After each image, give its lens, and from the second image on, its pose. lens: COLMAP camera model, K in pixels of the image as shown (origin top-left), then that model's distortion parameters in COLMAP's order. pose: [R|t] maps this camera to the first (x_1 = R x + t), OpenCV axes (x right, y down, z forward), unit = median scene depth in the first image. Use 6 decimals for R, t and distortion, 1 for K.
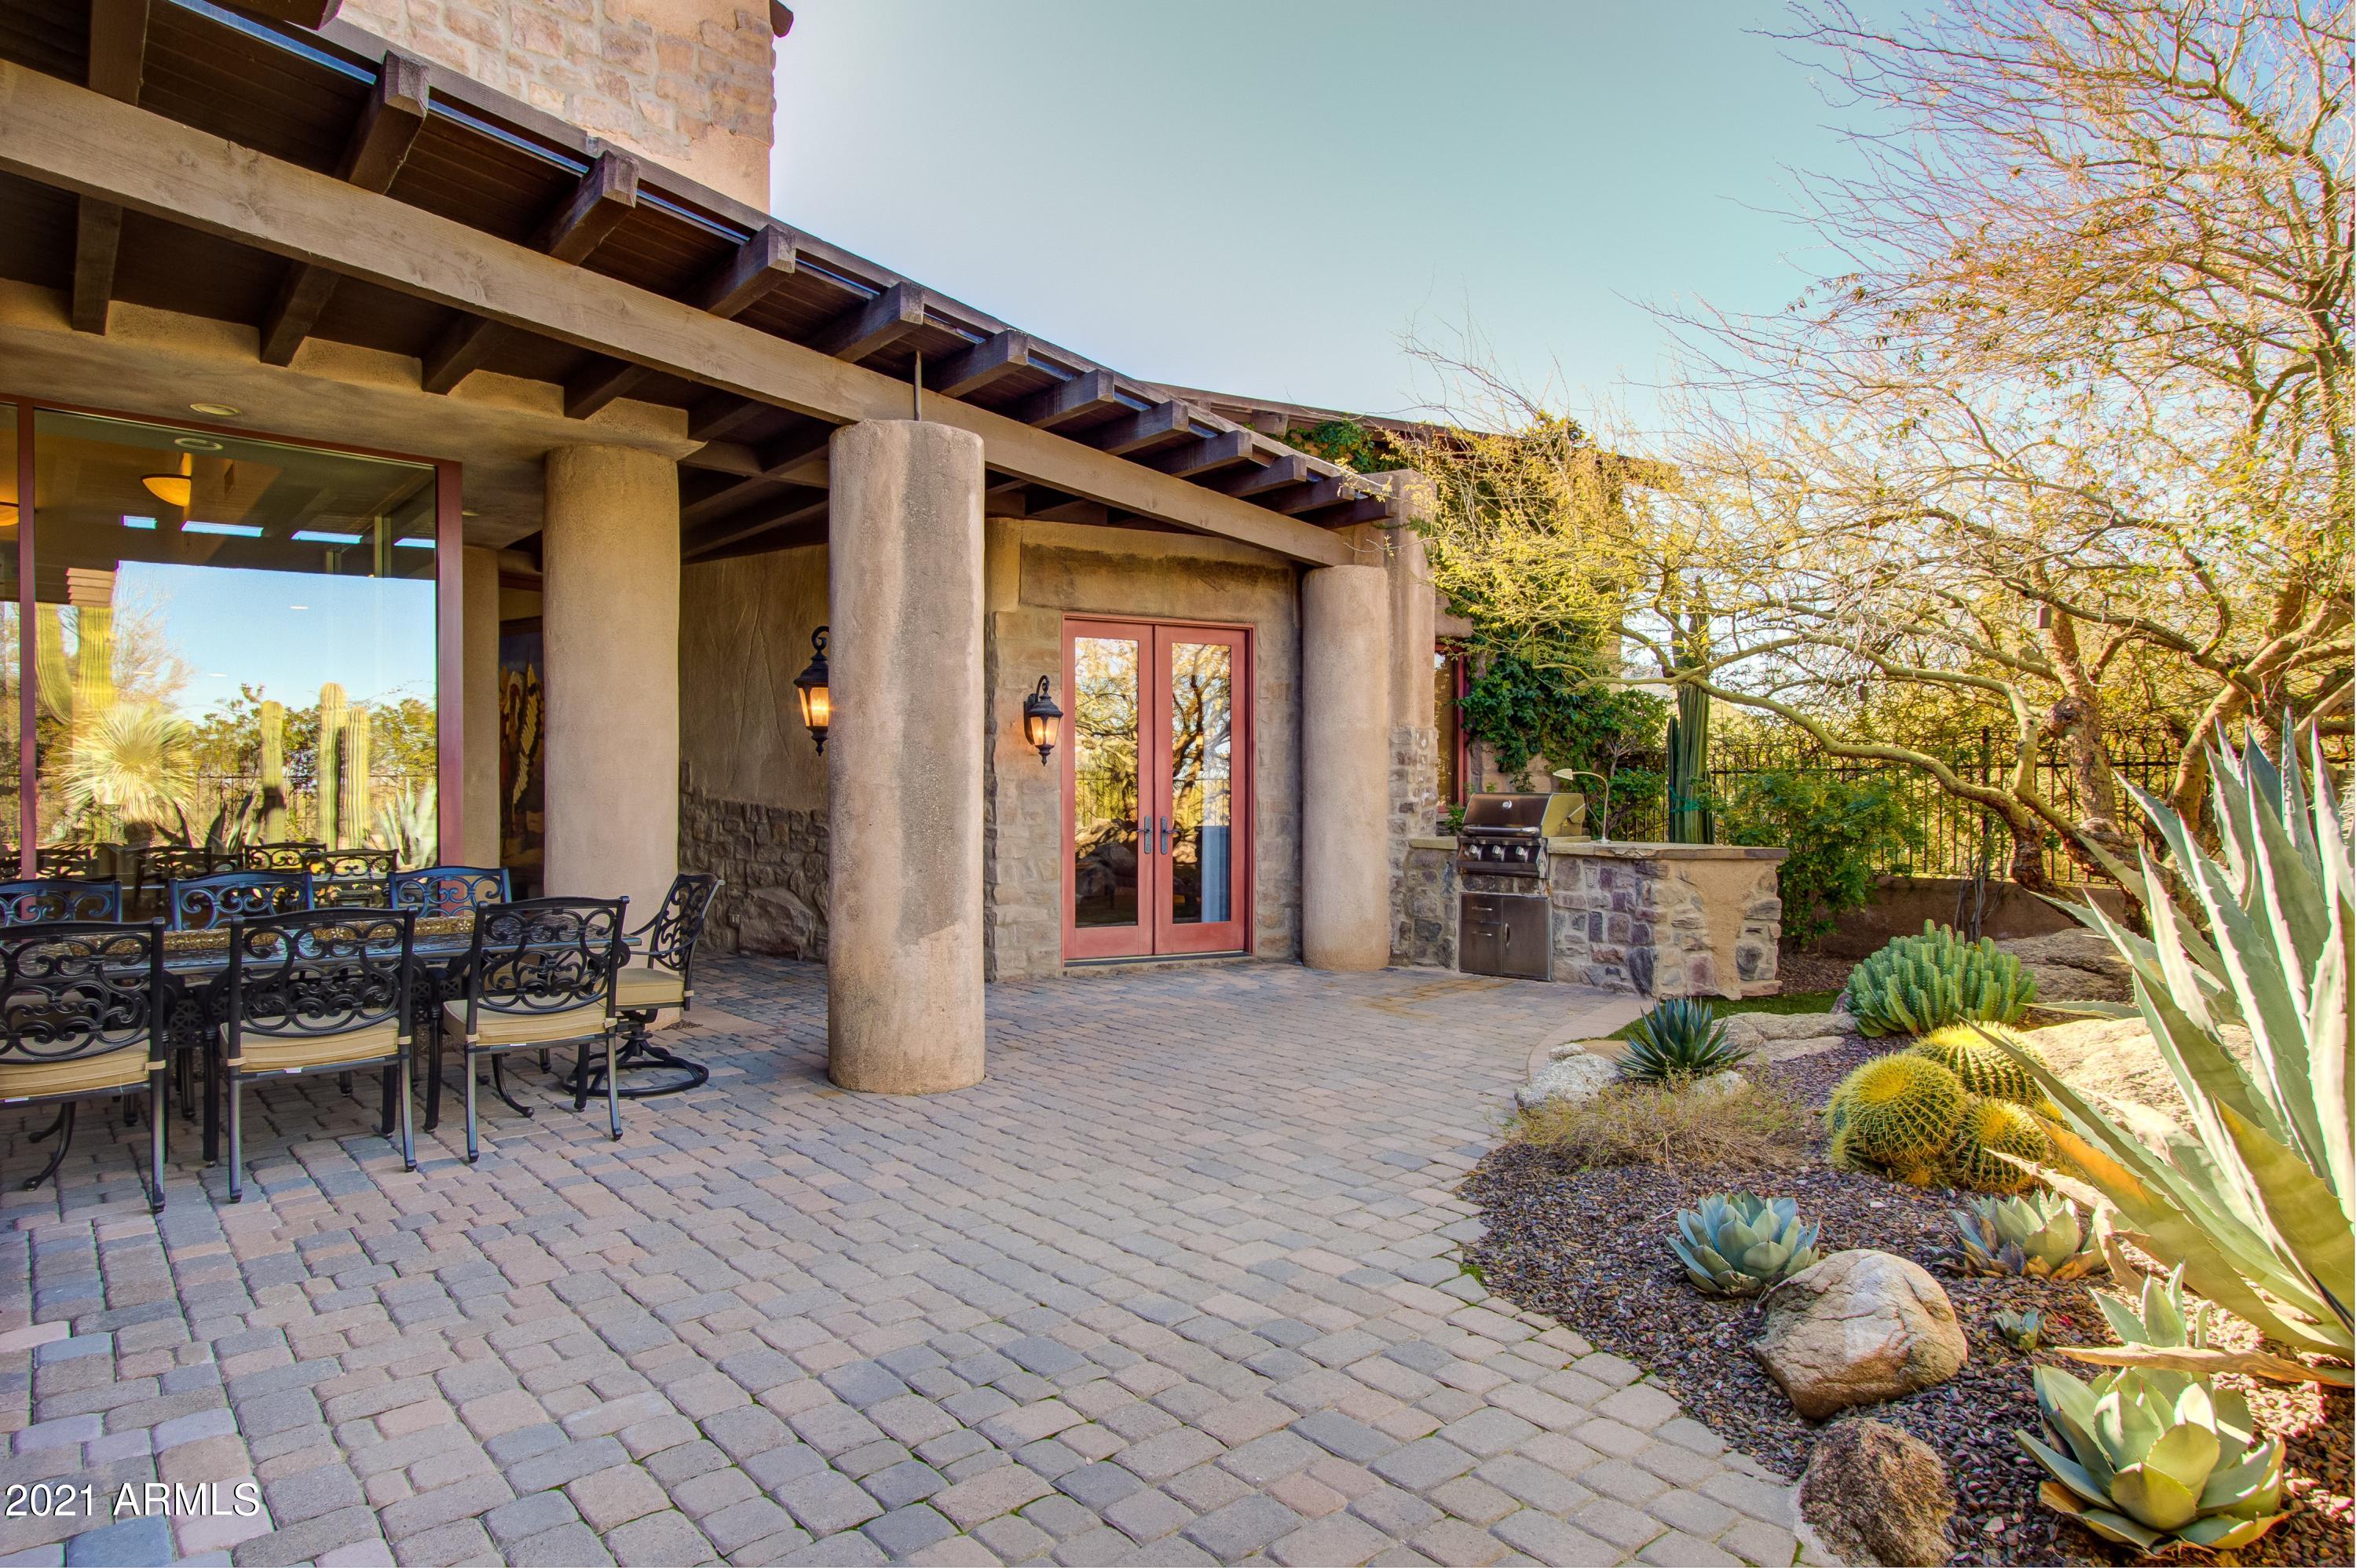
lens RADIAL K [[1400.1, 0, 1178.0], [0, 1400.1, 784.0], [0, 0, 1]] dist [-0.050906, -0.000914]
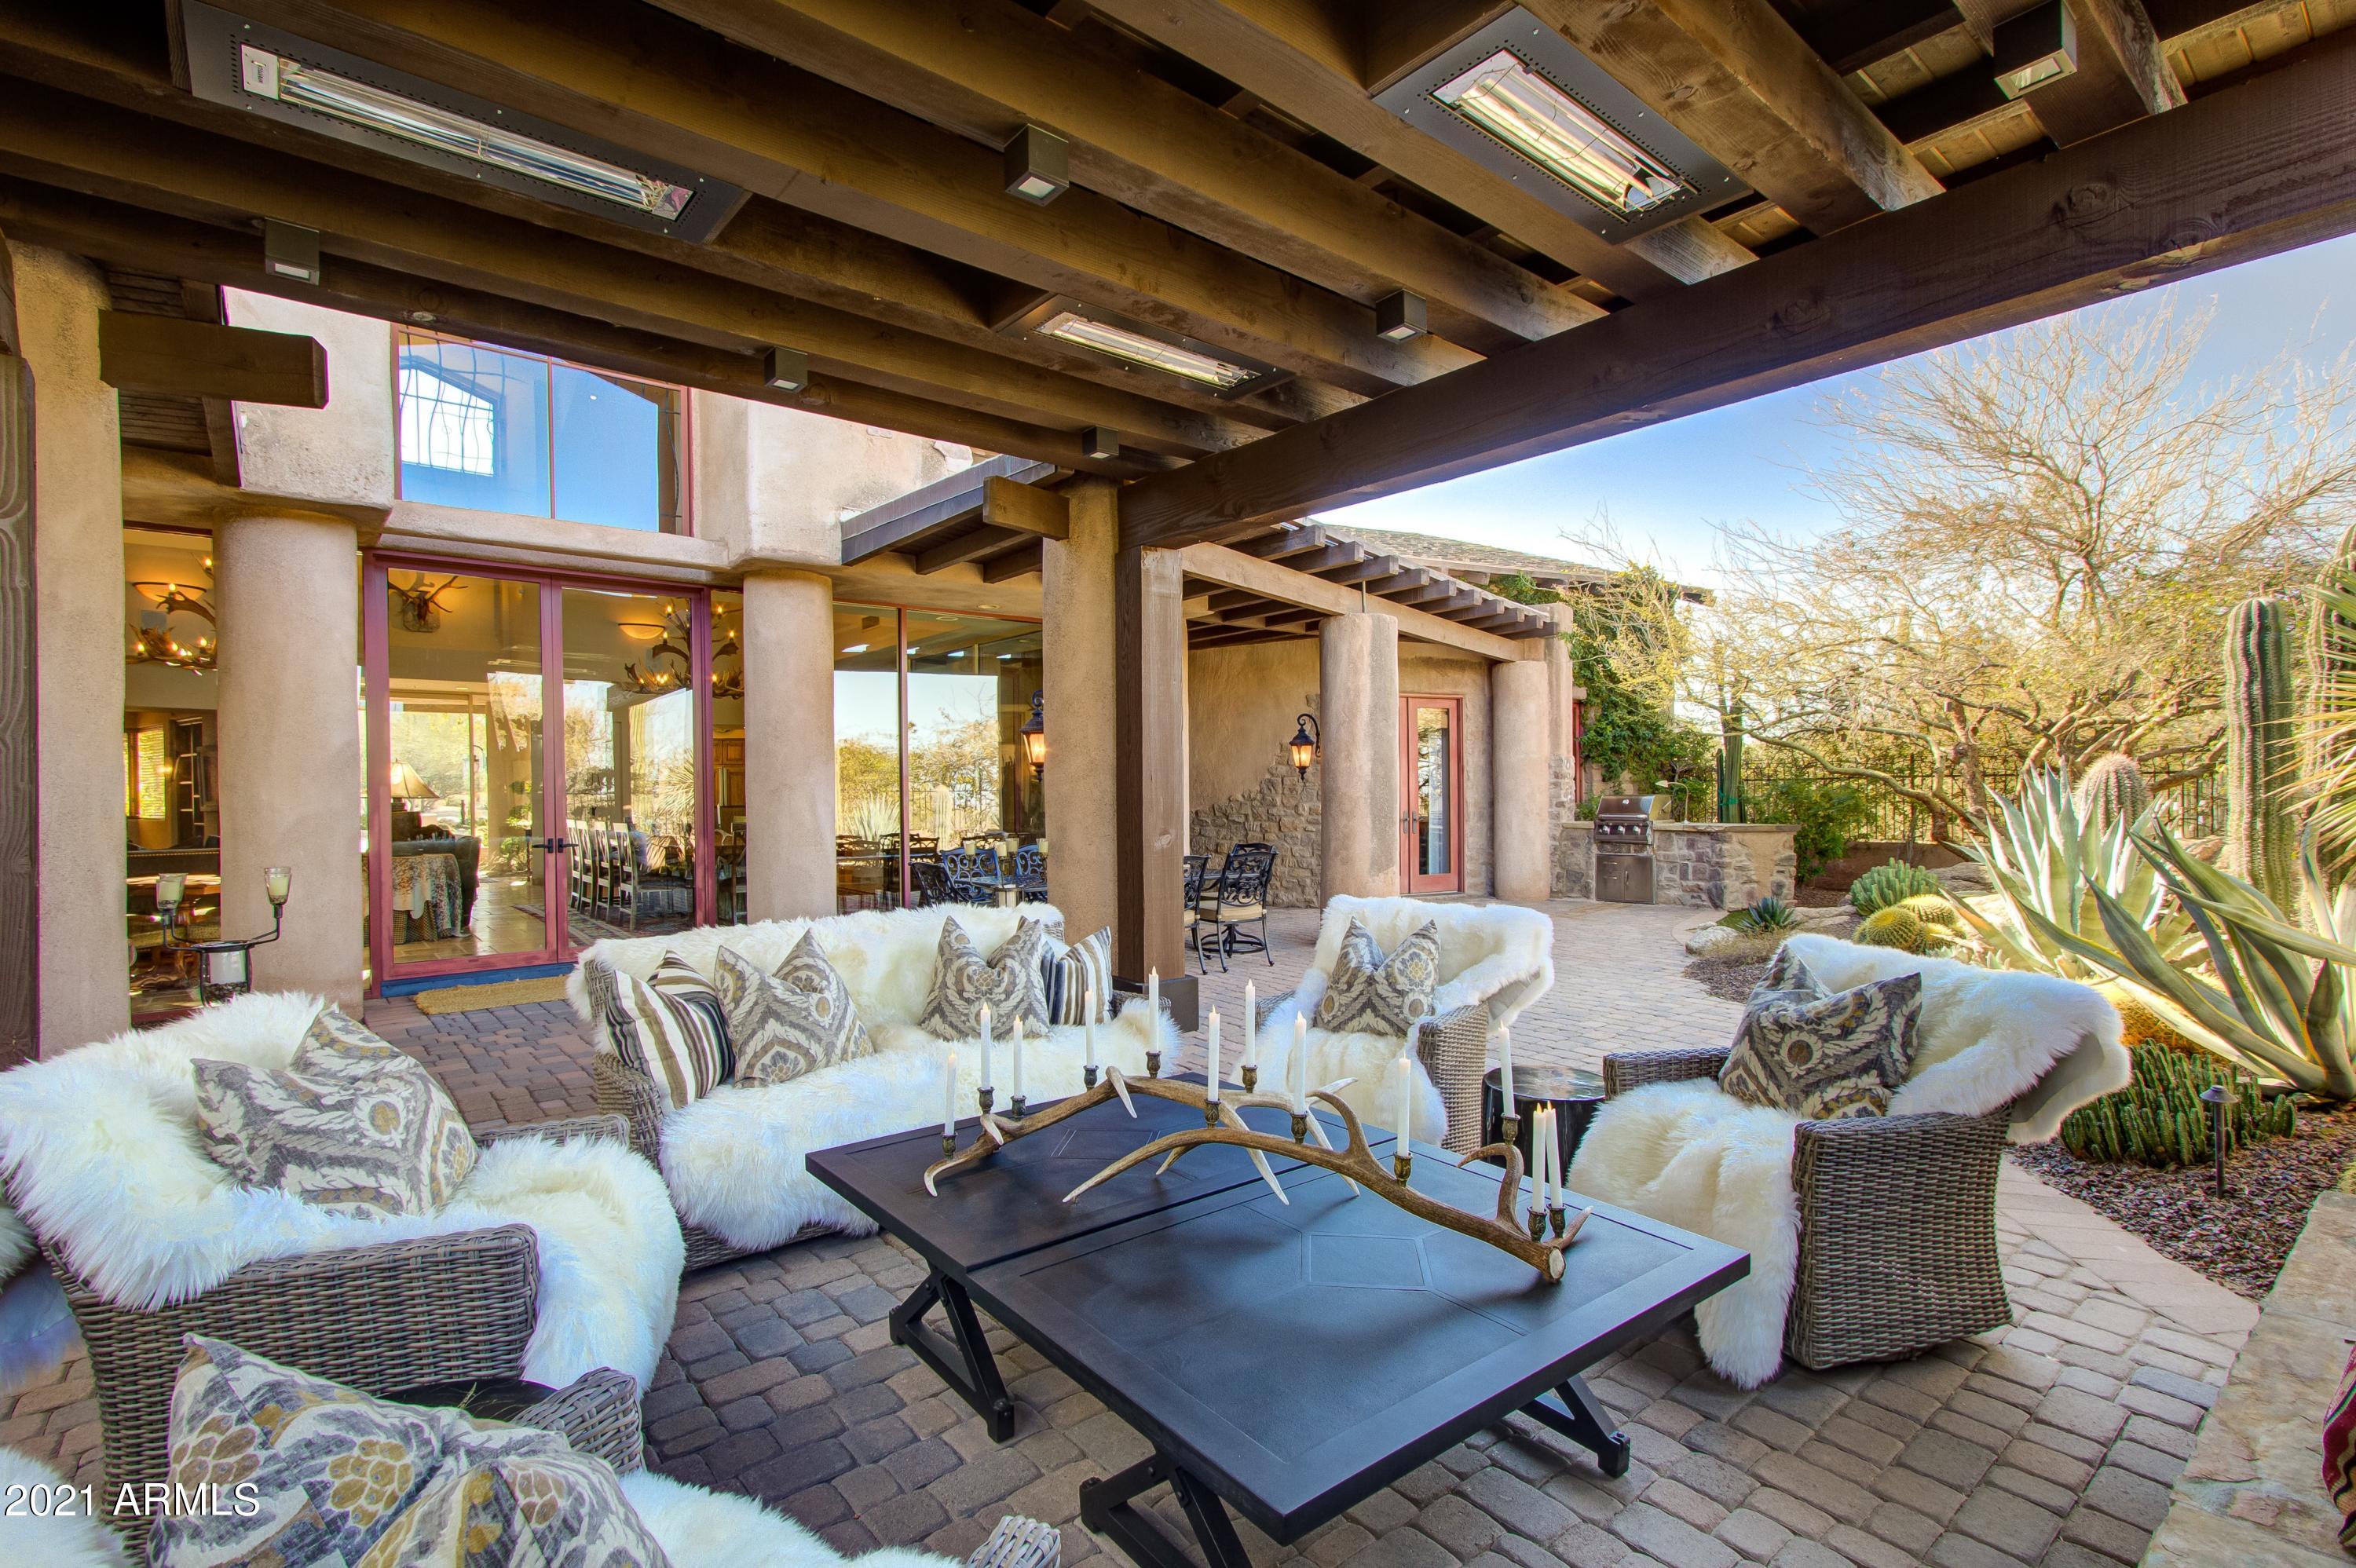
lens RADIAL K [[1078.1, 0, 1178.0], [0, 1078.1, 784.0], [0, 0, 1]] dist [-0.061008, -0.000006]
pose [[0.997626, -0.011474, -0.067898, -0.234100], [0.011233, 0.999929, -0.003919, -0.008413], [0.067939, 0.003147, 0.997685, -0.357761]]
